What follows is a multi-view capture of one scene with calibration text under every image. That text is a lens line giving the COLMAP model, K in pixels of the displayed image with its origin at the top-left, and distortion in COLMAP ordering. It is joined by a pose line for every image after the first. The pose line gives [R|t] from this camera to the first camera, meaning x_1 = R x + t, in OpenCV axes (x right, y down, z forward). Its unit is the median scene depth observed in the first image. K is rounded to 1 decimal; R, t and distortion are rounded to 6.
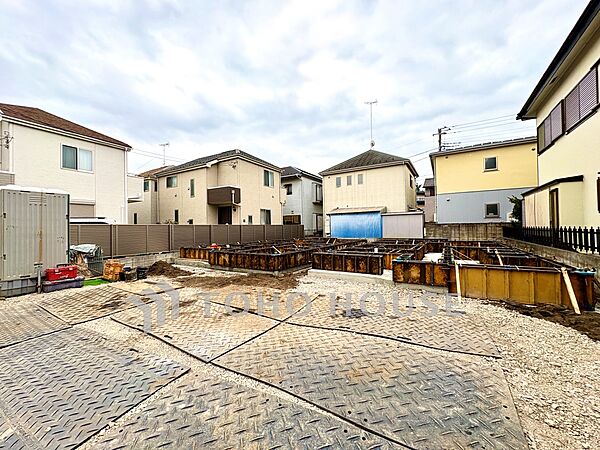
lens RADIAL K [[237.8, 0, 300.0], [0, 237.8, 225.0], [0, 0, 1]] dist [-0.000377, 0.000298]
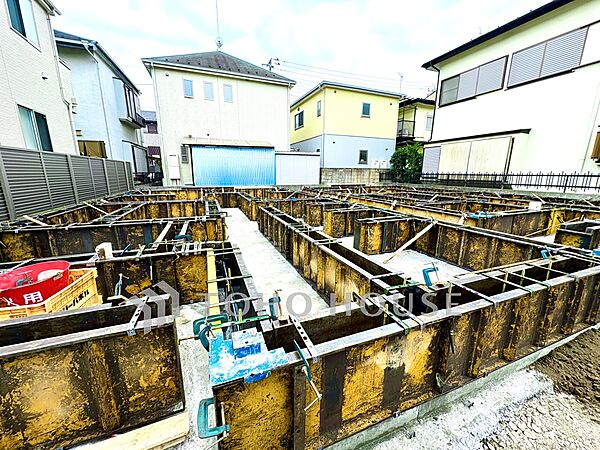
lens RADIAL K [[237.8, 0, 300.0], [0, 237.8, 225.0], [0, 0, 1]] dist [-0.000377, 0.000298]
pose [[0.598835, -0.154405, 0.785847, -0.229485], [-0.024789, 0.977195, 0.210892, 0.018635], [-0.800489, -0.145770, 0.581351, 0.501872]]
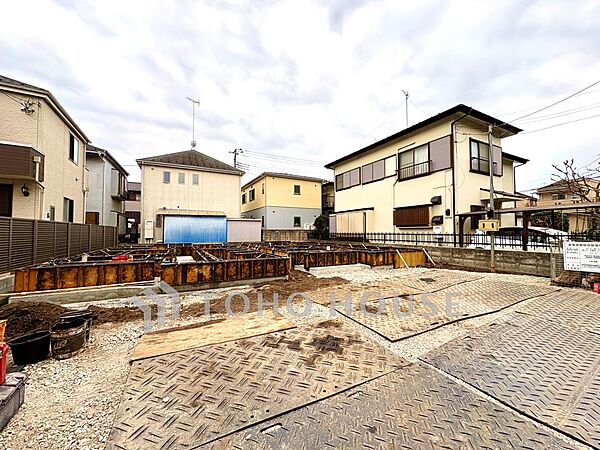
lens RADIAL K [[237.8, 0, 300.0], [0, 237.8, 225.0], [0, 0, 1]] dist [-0.000377, 0.000298]
pose [[0.514020, 0.041711, 0.856763, -0.389357], [-0.017463, 0.999119, -0.038165, 0.014662], [-0.857600, 0.004656, 0.514296, 0.210255]]
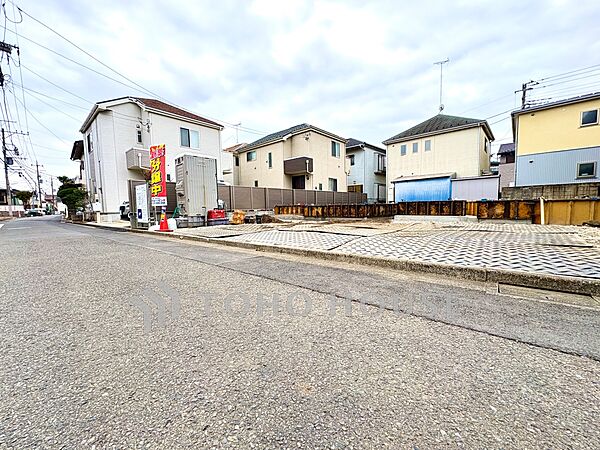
lens RADIAL K [[237.8, 0, 300.0], [0, 237.8, 225.0], [0, 0, 1]] dist [-0.000377, 0.000298]
pose [[0.980601, 0.010723, -0.195723, -0.084526], [0.006777, 0.996051, 0.088524, 0.054050], [0.195900, -0.088133, 0.976655, -0.117658]]
